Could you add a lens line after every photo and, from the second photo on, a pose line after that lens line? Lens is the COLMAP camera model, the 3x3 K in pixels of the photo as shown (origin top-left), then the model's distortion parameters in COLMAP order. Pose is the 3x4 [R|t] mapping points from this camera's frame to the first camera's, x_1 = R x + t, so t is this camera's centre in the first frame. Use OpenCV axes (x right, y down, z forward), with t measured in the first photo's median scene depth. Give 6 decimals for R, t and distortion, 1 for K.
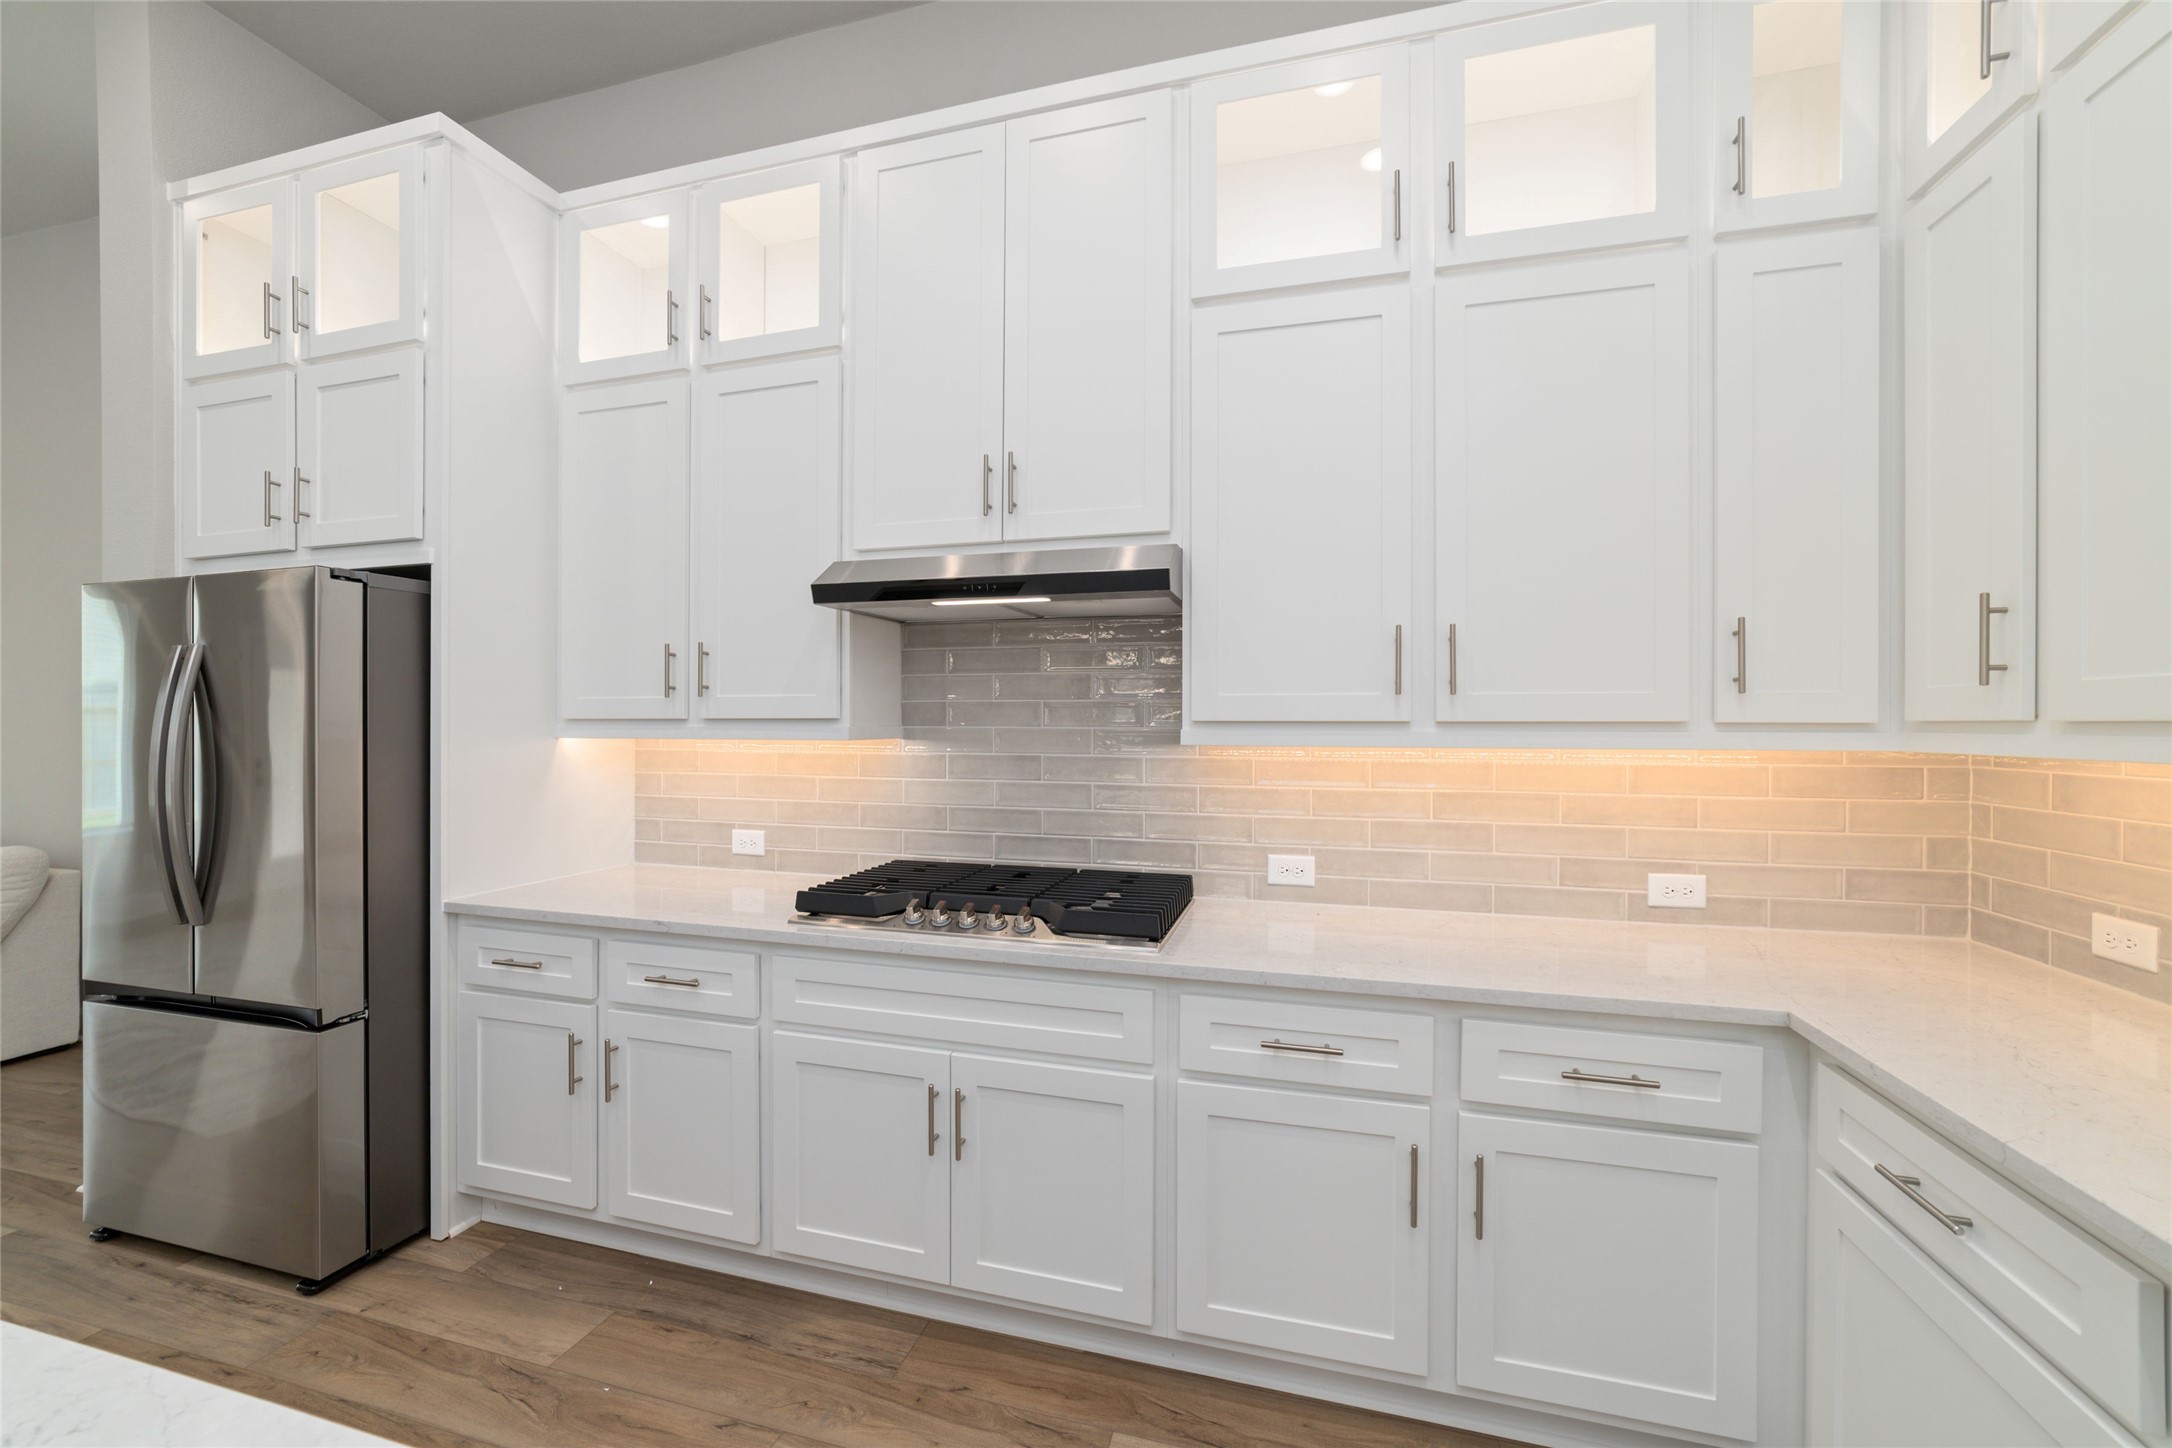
lens RADIAL K [[831.4, 0, 1092.5], [0, 831.4, 724.2], [0, 0, 1]] dist [-0.019787, 0.006785]
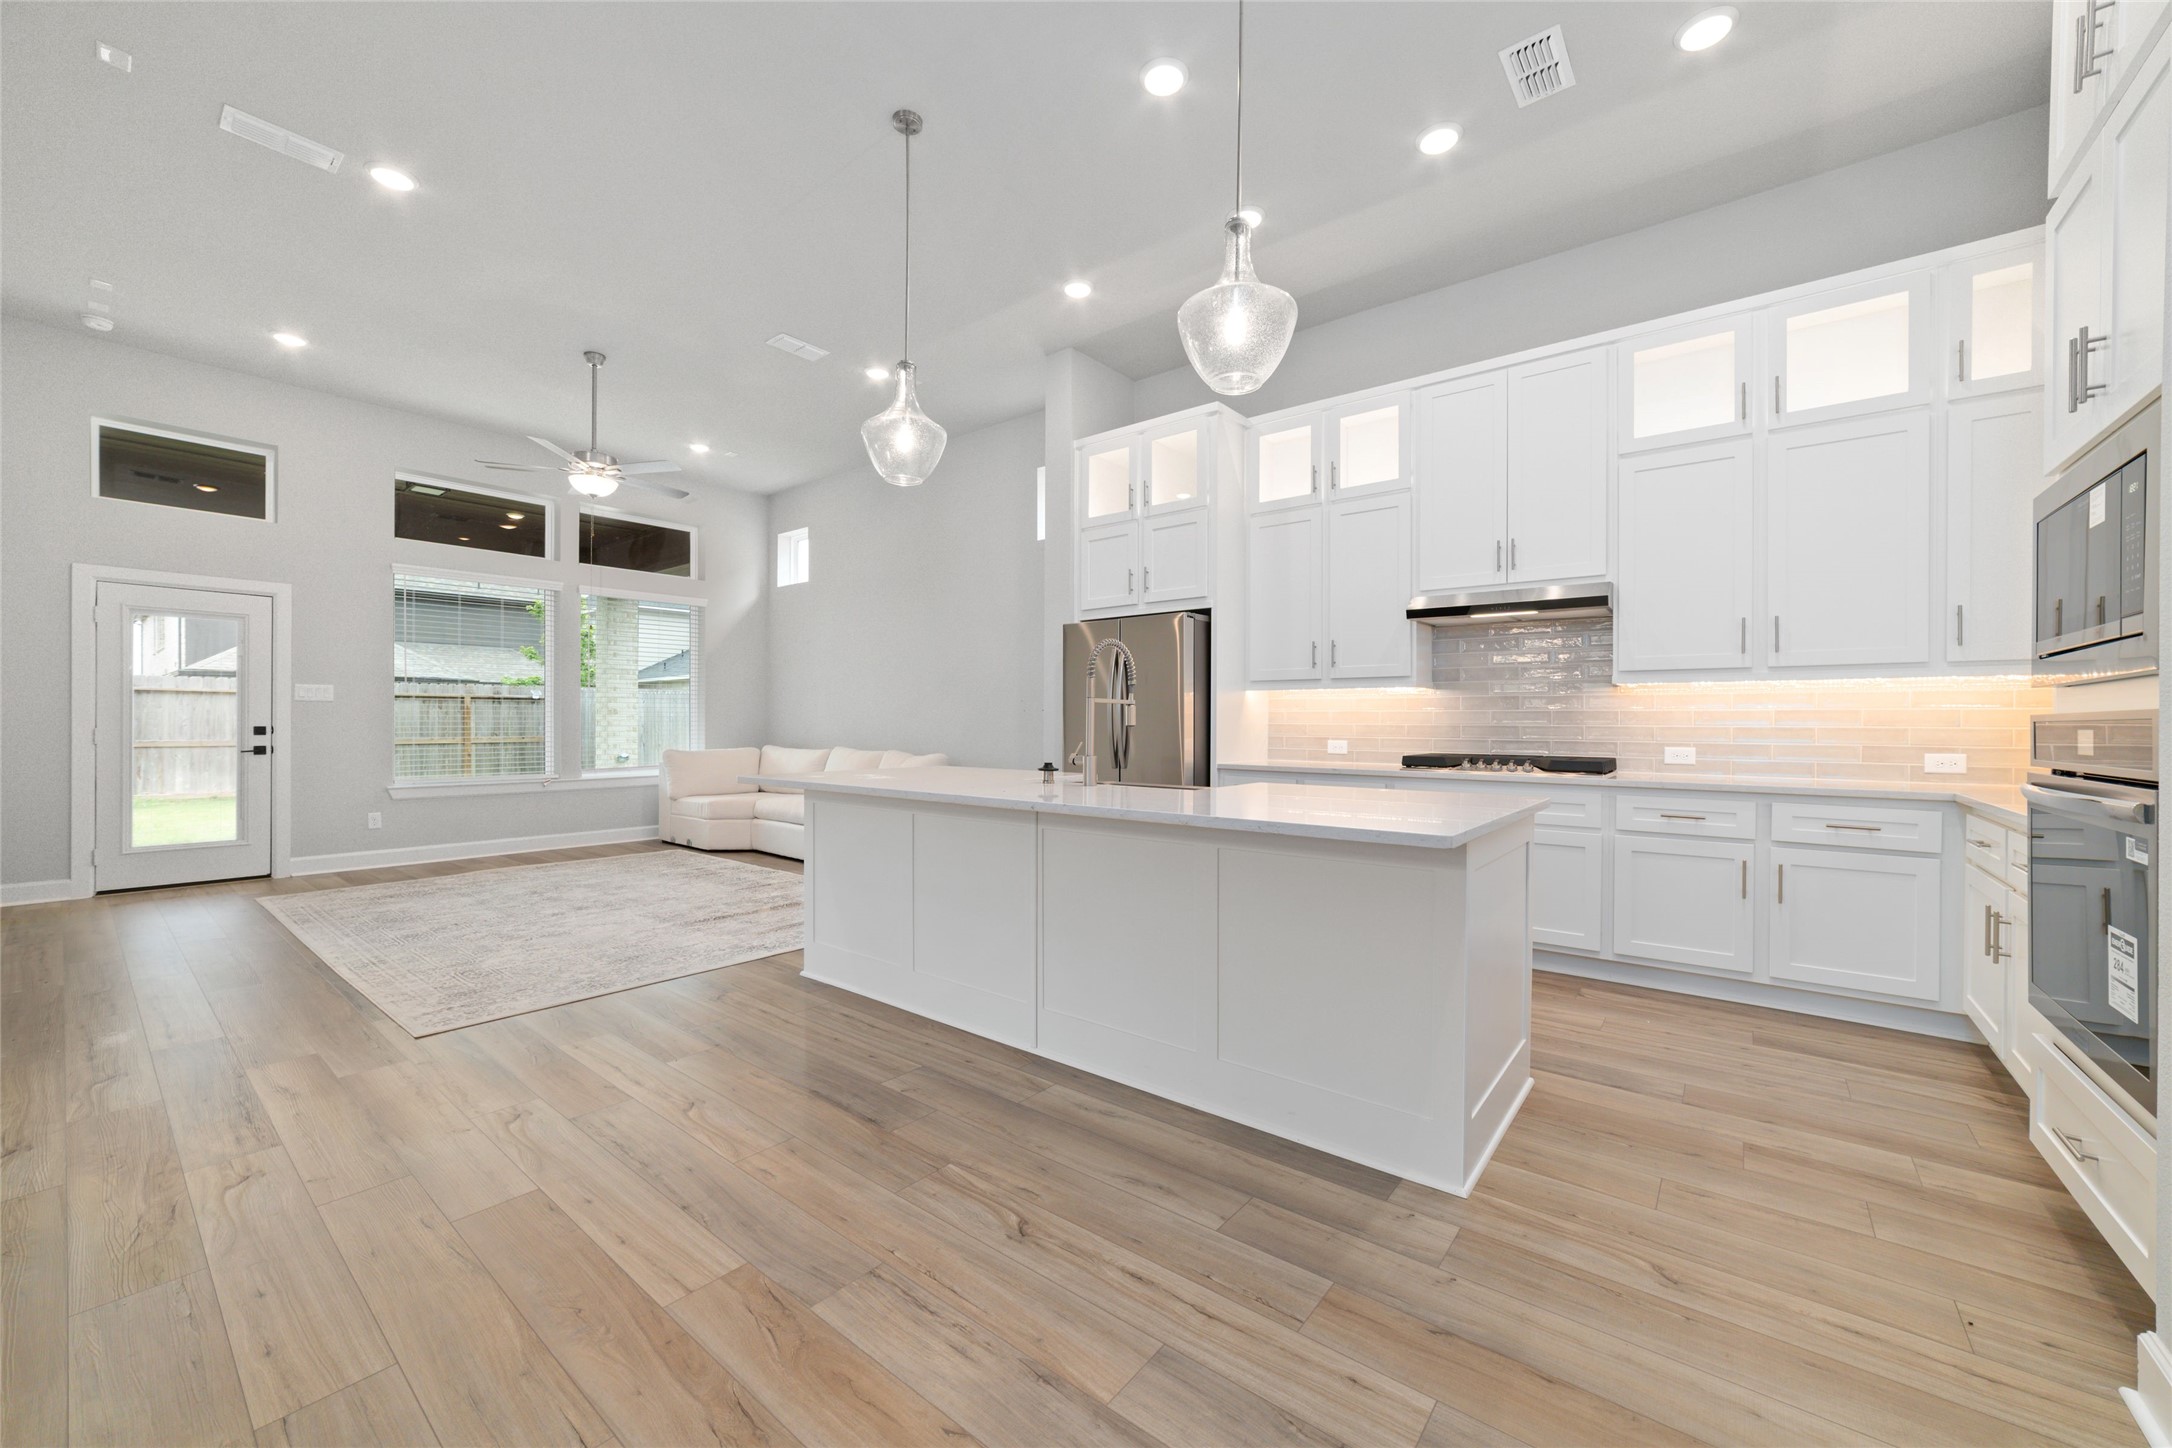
lens RADIAL K [[831.4, 0, 1096.2], [0, 831.4, 723.4], [0, 0, 1]] dist [-0.019787, 0.006785]
pose [[0.921755, 0.002178, -0.387767, -0.256750], [-0.002425, 0.999997, -0.000148, 0.121556], [0.387765, 0.001076, 0.921758, -1.248926]]
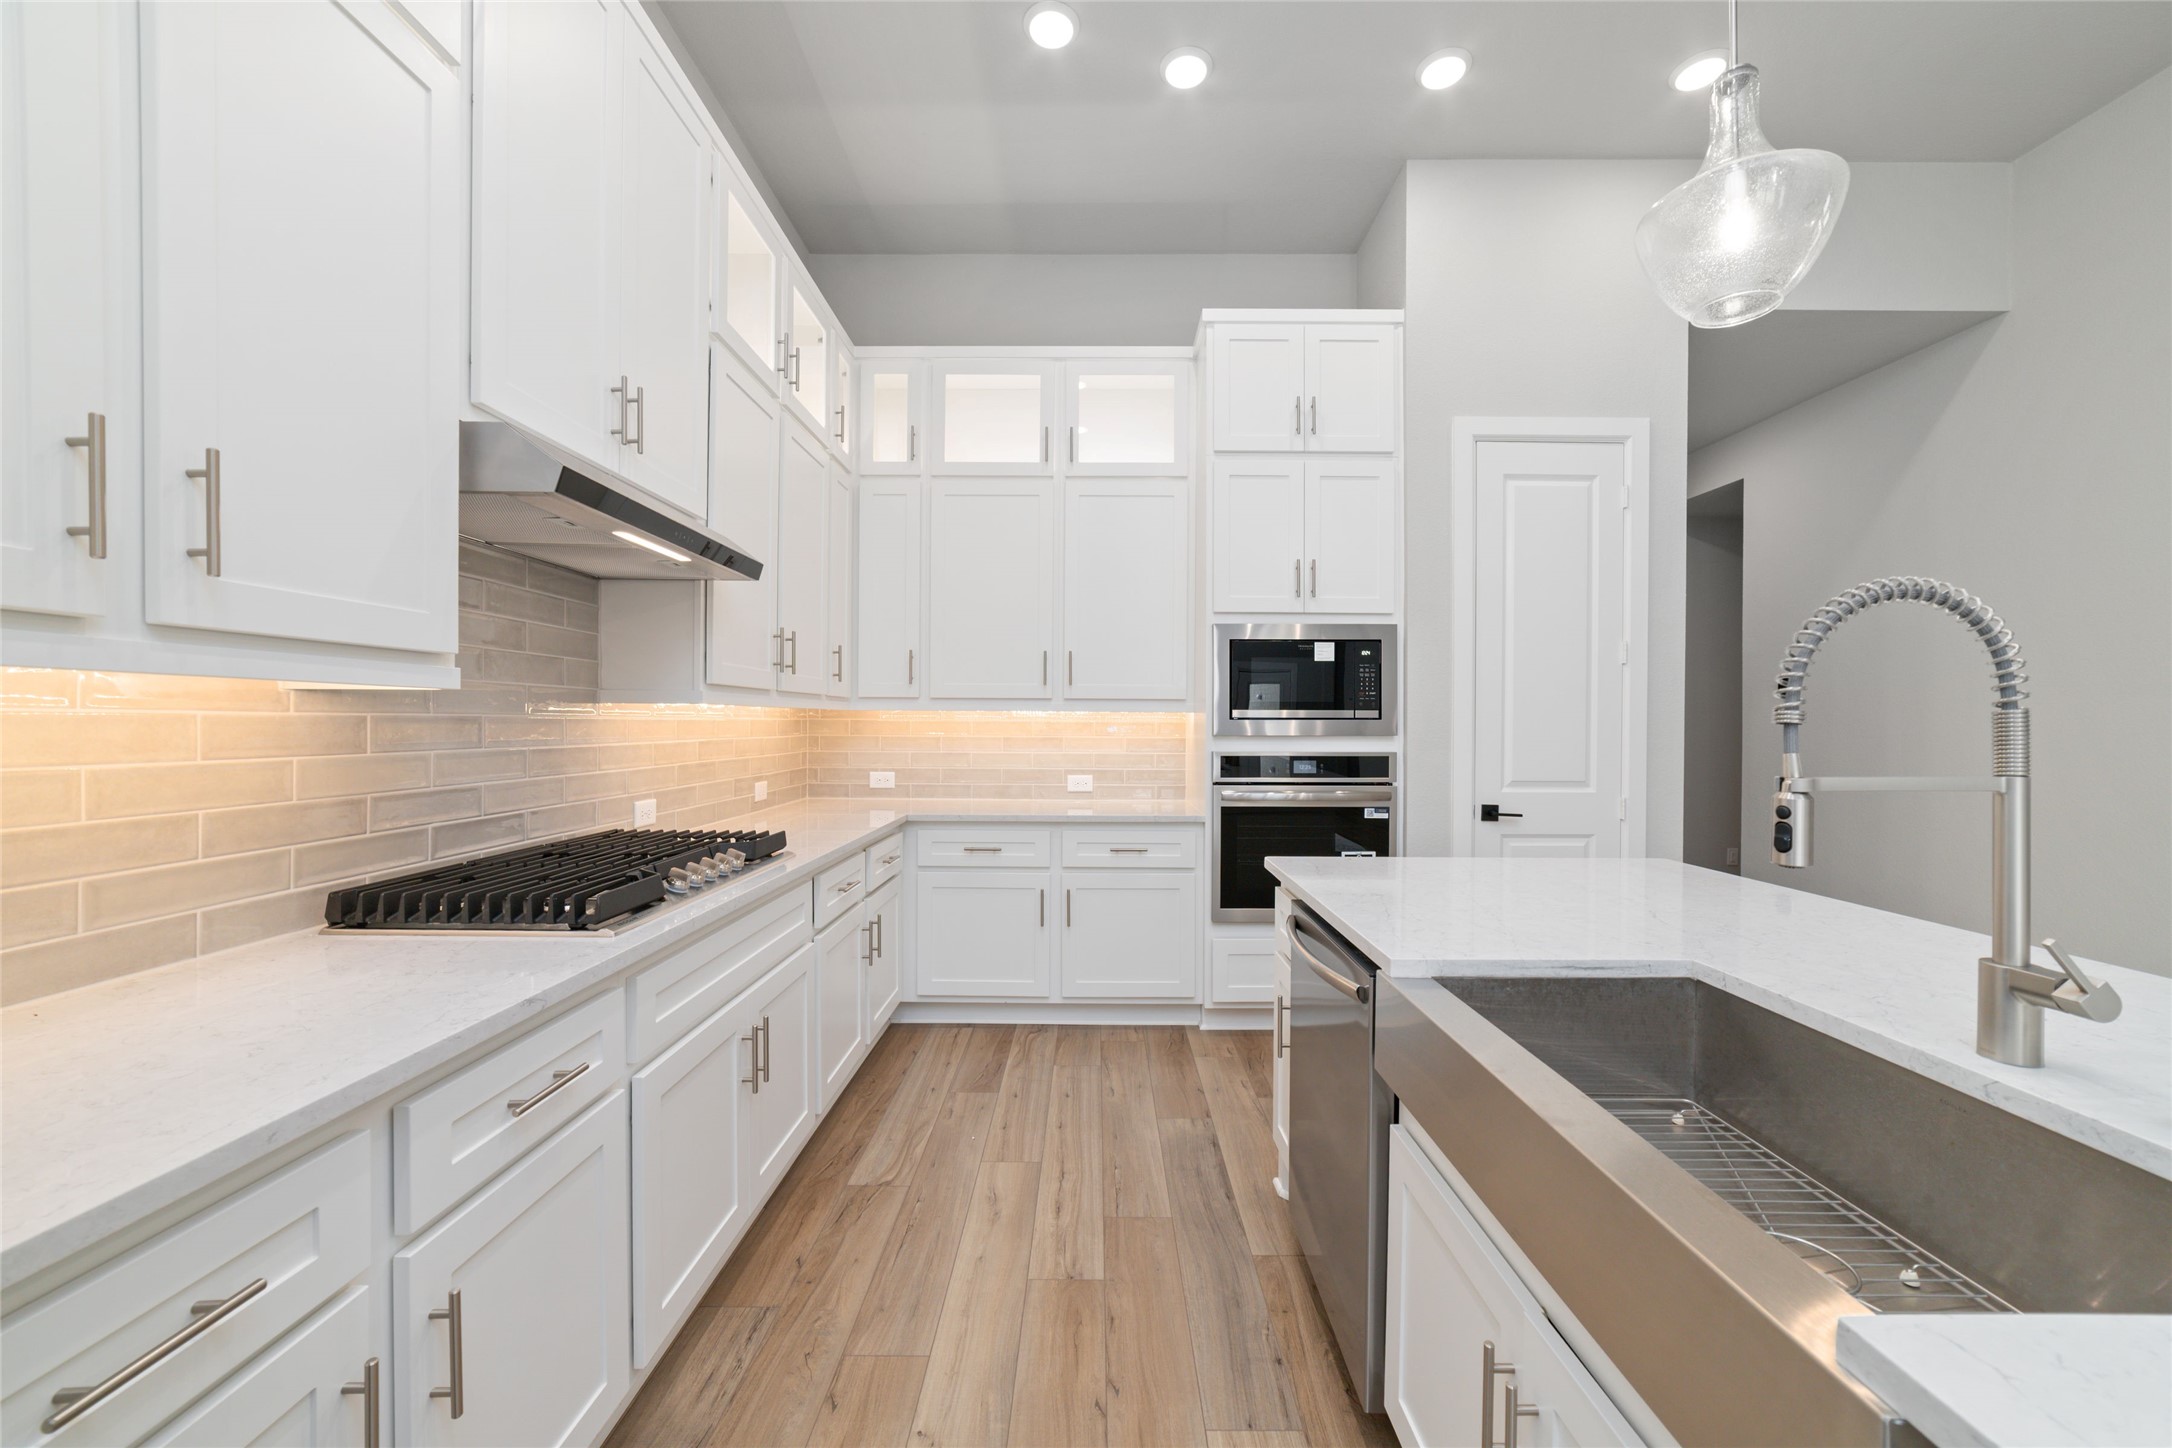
lens RADIAL K [[831.4, 0, 1090.8], [0, 831.4, 723.4], [0, 0, 1]] dist [-0.019787, 0.006785]
pose [[-0.261062, -0.005720, 0.965305, -1.165667], [-0.005969, 0.999973, 0.004312, 0.045429], [-0.965304, -0.004637, -0.261089, 0.777959]]
